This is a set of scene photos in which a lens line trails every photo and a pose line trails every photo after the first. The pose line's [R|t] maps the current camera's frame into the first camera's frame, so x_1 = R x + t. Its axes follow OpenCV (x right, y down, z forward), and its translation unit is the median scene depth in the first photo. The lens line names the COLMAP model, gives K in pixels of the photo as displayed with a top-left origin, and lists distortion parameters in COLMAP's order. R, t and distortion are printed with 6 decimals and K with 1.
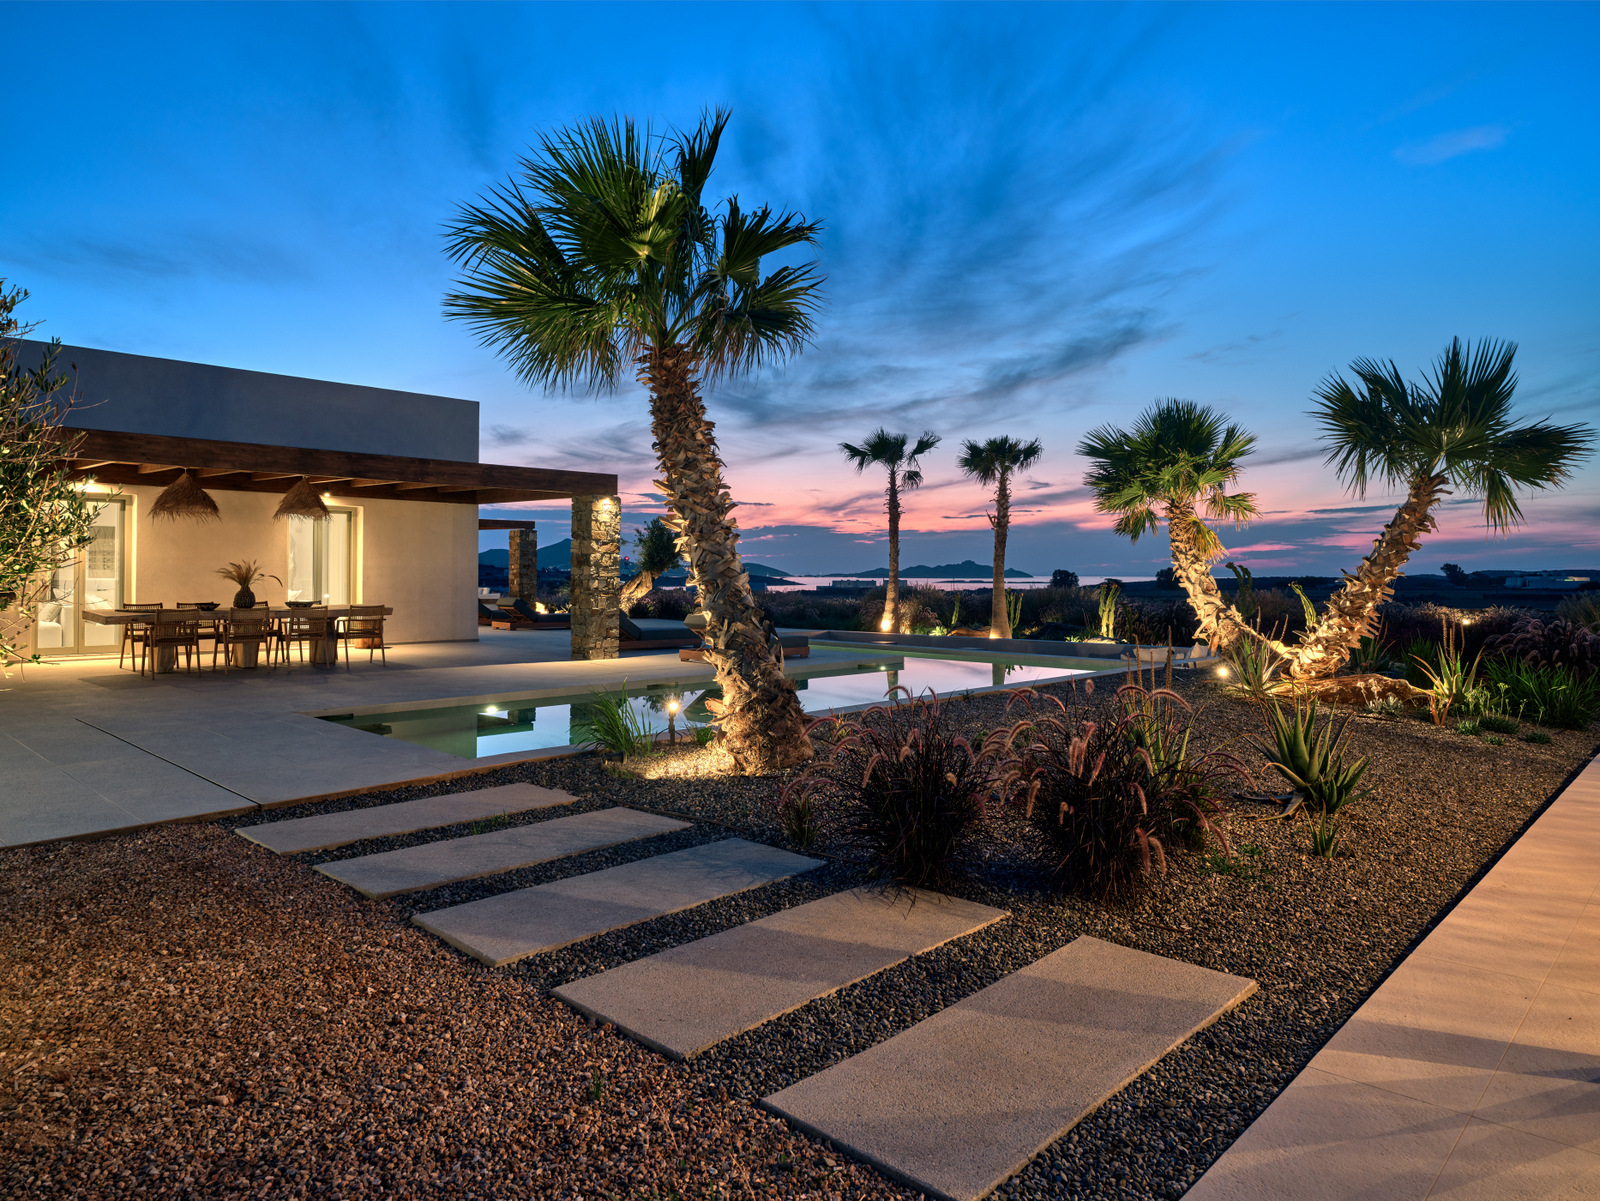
lens RADIAL K [[1051.4, 0, 814.4], [0, 1051.4, 591.1], [0, 0, 1]] dist [-0.003633, -0.001247]
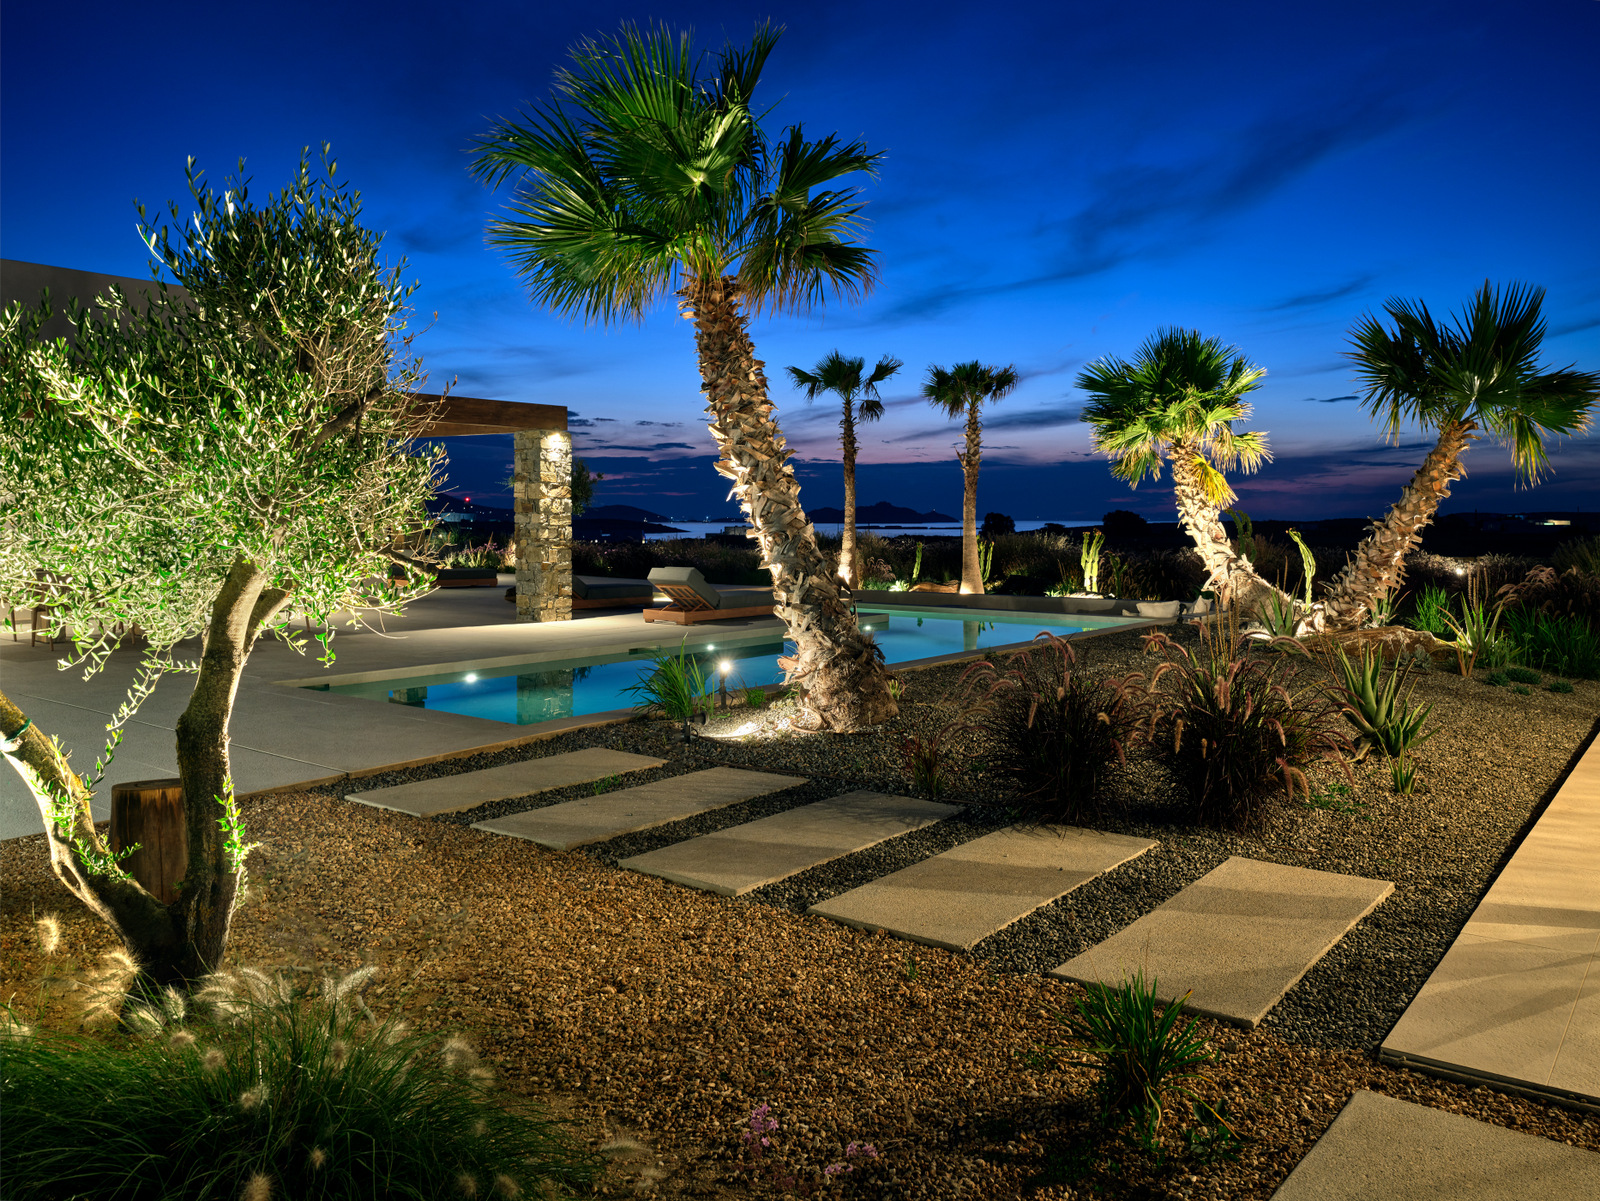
lens RADIAL K [[1311.0, 0, 854.5], [0, 1311.0, 561.9], [0, 0, 1]] dist [-0.003606, -0.004206]
pose [[0.990514, -0.006076, 0.137278, -0.134025], [0.003658, 0.999834, 0.017864, -0.002628], [-0.137364, -0.017193, 0.990371, -0.124137]]
